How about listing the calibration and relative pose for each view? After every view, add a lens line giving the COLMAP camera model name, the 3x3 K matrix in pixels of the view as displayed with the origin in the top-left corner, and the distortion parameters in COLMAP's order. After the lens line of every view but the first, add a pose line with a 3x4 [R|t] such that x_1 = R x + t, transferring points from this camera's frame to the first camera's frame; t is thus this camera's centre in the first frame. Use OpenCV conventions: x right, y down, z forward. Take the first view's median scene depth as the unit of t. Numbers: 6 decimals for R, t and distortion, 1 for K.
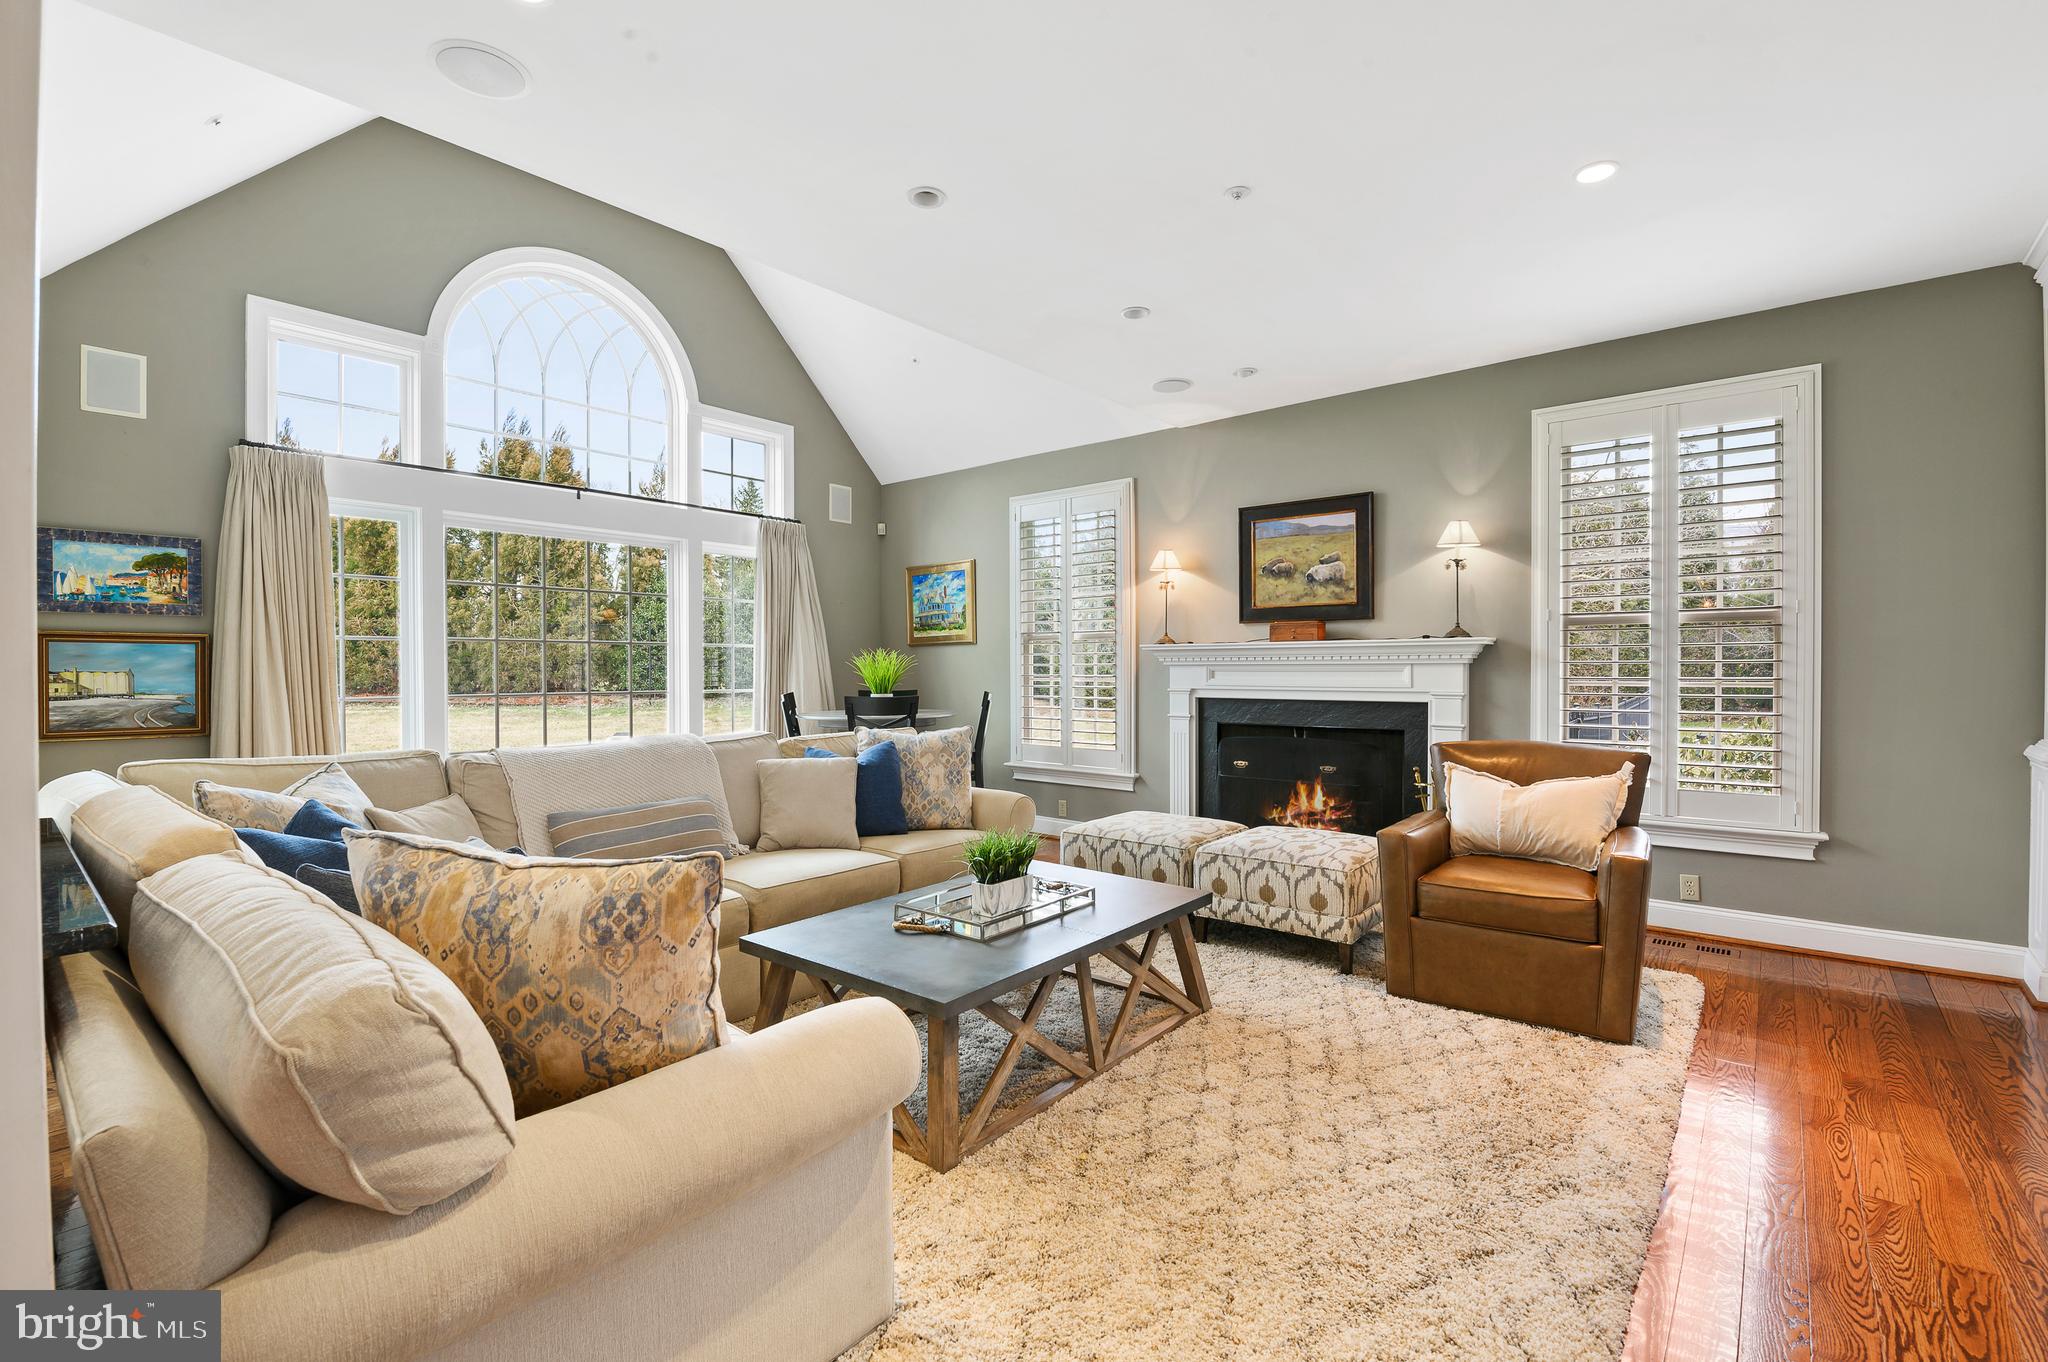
lens RADIAL K [[888.3, 0, 959.3], [0, 888.3, 664.3], [0, 0, 1]] dist [-0.007019, 0.001603]
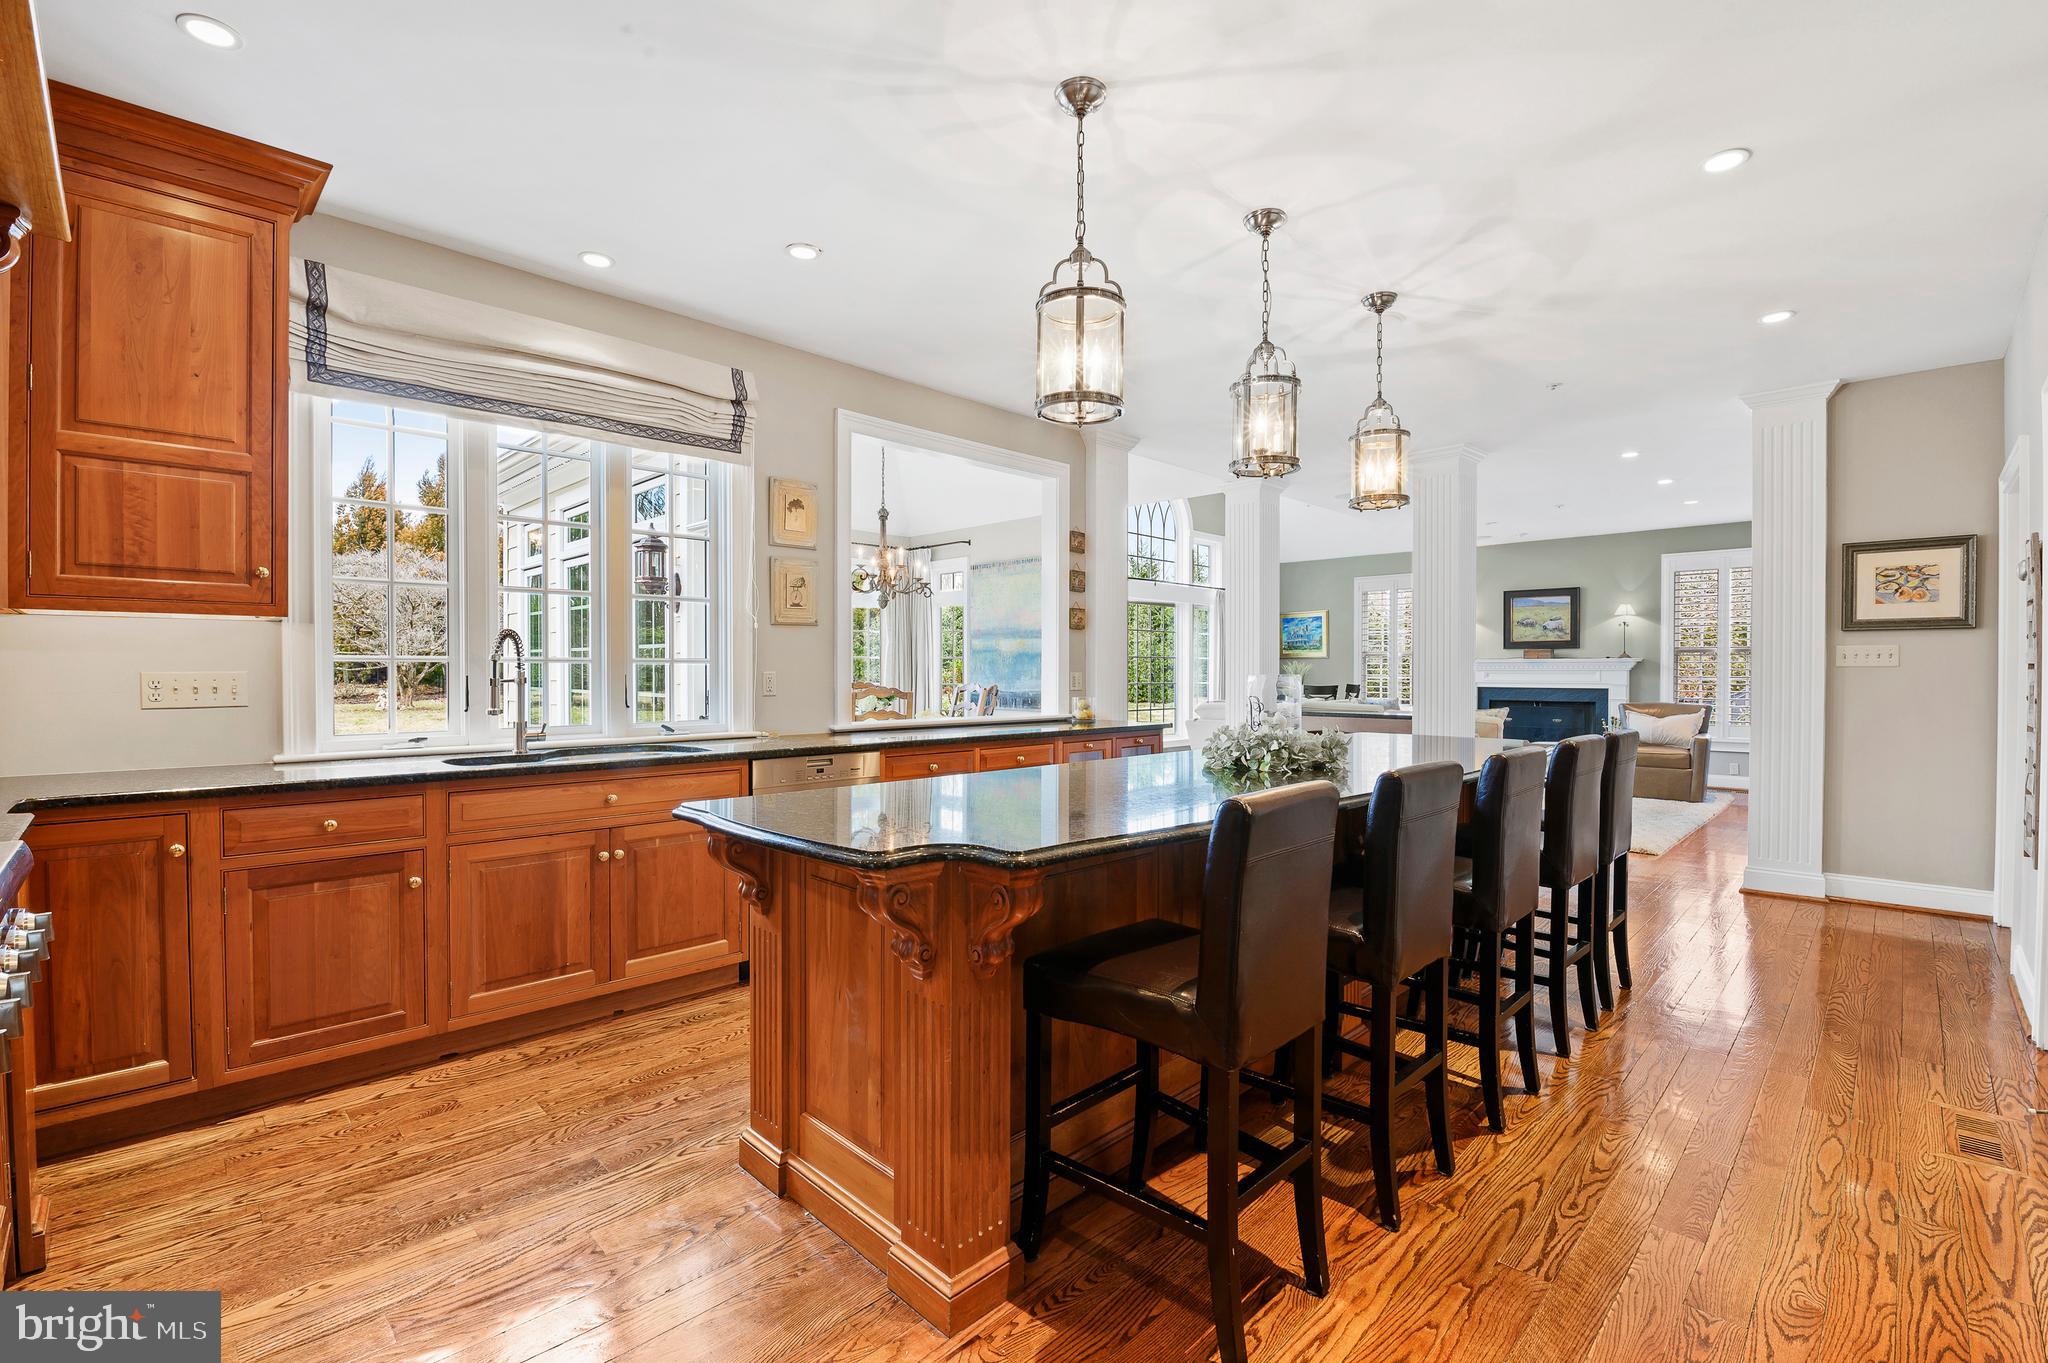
lens RADIAL K [[888.3, 0, 981.3], [0, 888.3, 677.7], [0, 0, 1]] dist [-0.007019, 0.001603]
pose [[0.998631, 0.010696, -0.051196, -0.859028], [-0.010539, 0.999939, 0.003331, 0.026388], [0.051229, -0.002787, 0.998683, -1.190783]]
